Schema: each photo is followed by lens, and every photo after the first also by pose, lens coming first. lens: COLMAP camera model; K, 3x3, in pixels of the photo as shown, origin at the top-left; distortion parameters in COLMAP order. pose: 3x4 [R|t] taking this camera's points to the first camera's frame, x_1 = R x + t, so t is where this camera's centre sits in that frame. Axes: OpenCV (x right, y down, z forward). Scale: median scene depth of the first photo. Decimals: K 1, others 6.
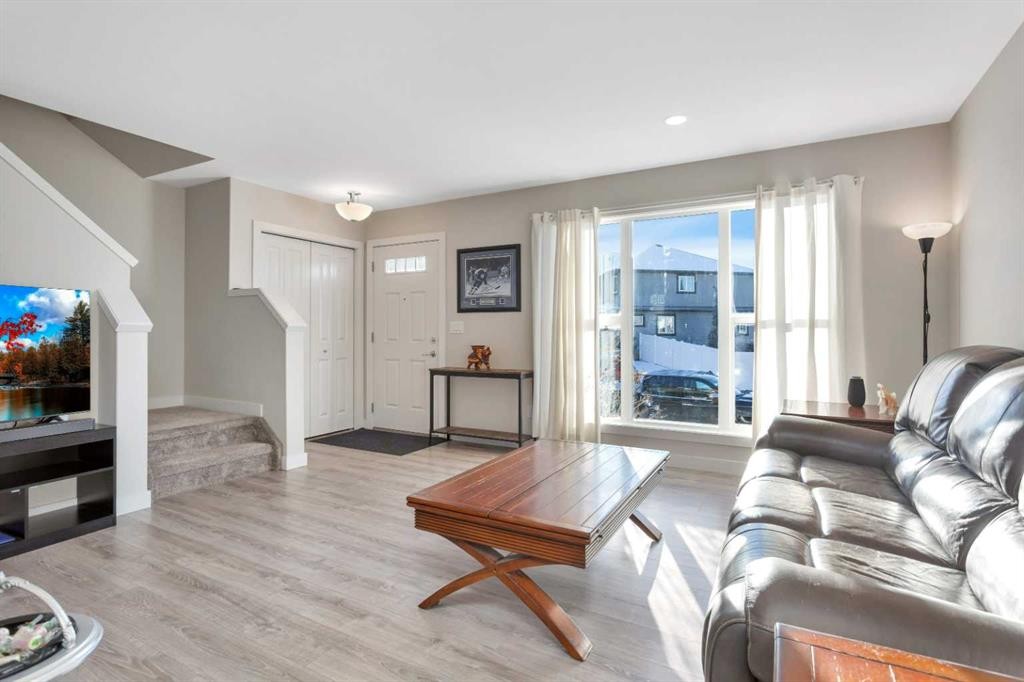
lens RADIAL K [[505.0, 0, 513.4], [0, 505.0, 325.7], [0, 0, 1]] dist [-0.007776, -0.000103]
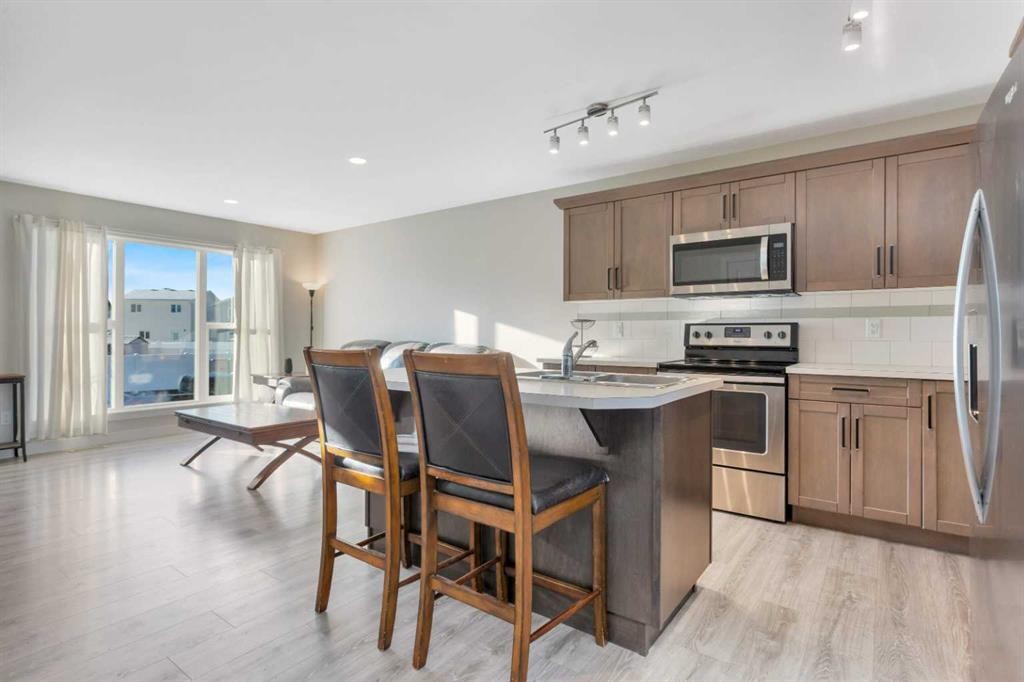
lens RADIAL K [[505.0, 0, 507.7], [0, 505.0, 333.5], [0, 0, 1]] dist [-0.007776, -0.000103]
pose [[0.112413, 0.001349, 0.993661, -0.851838], [-0.013967, 0.999902, 0.000223, -0.003027], [-0.993563, -0.013904, 0.112421, -0.036864]]
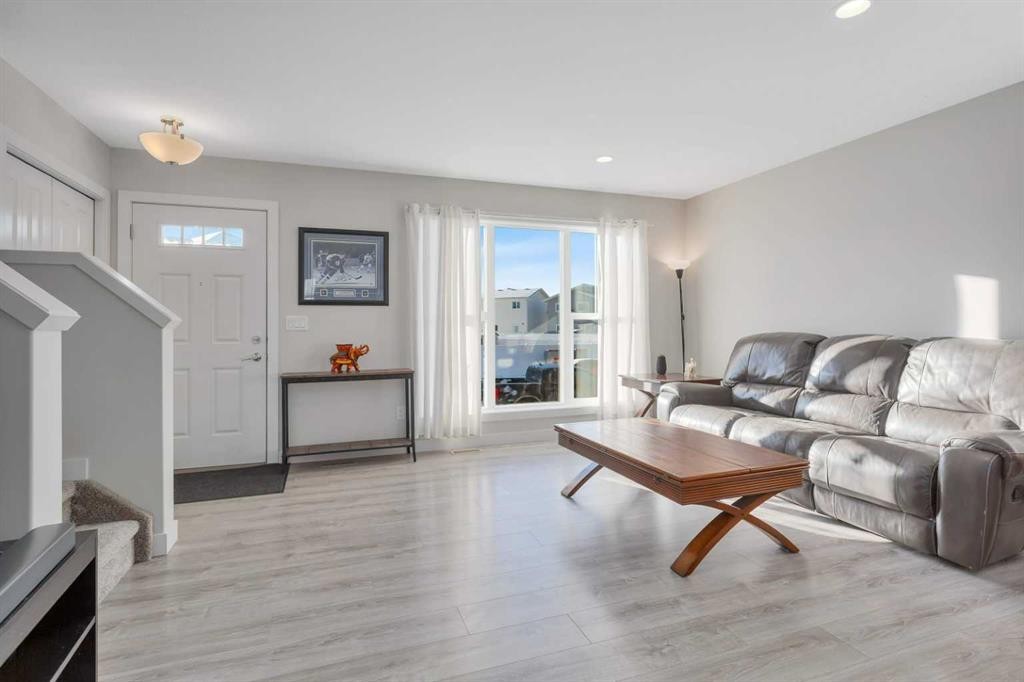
lens RADIAL K [[505.0, 0, 499.1], [0, 505.0, 319.9], [0, 0, 1]] dist [-0.007776, -0.000103]
pose [[0.663252, 0.005308, 0.748378, -0.587715], [-0.001451, 0.999982, -0.005807, 0.002836], [-0.748395, 0.002766, 0.663247, 0.262963]]
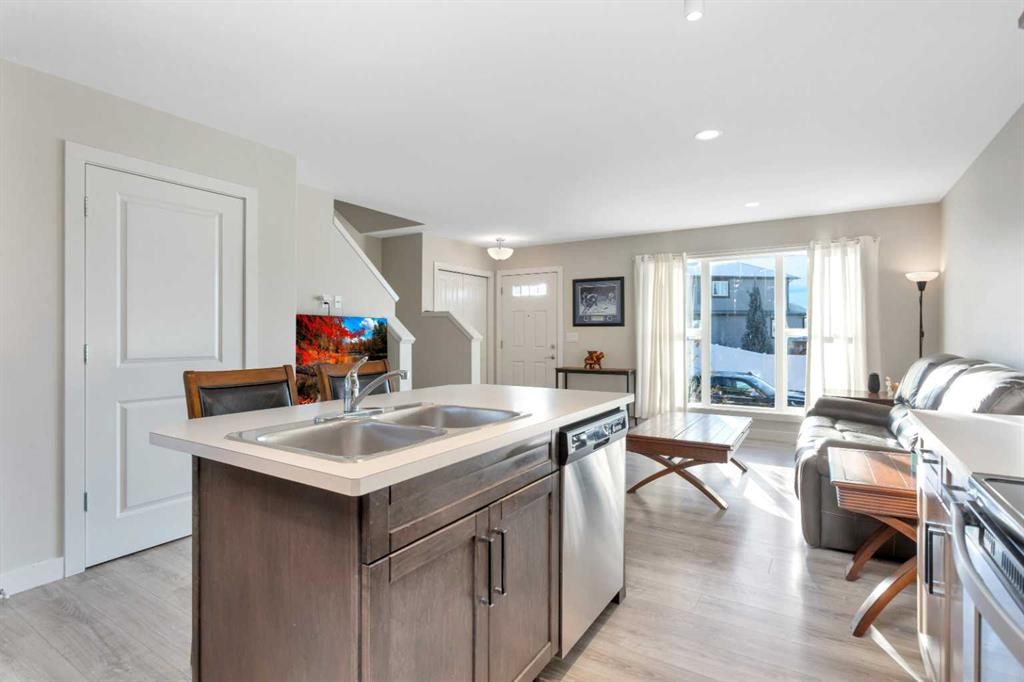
lens RADIAL K [[505.0, 0, 512.5], [0, 505.0, 331.8], [0, 0, 1]] dist [-0.007776, -0.000103]
pose [[0.998687, -0.001350, -0.051212, -0.237340], [0.001771, 0.999965, 0.008170, -0.026636], [0.051199, -0.008250, 0.998654, -0.412359]]
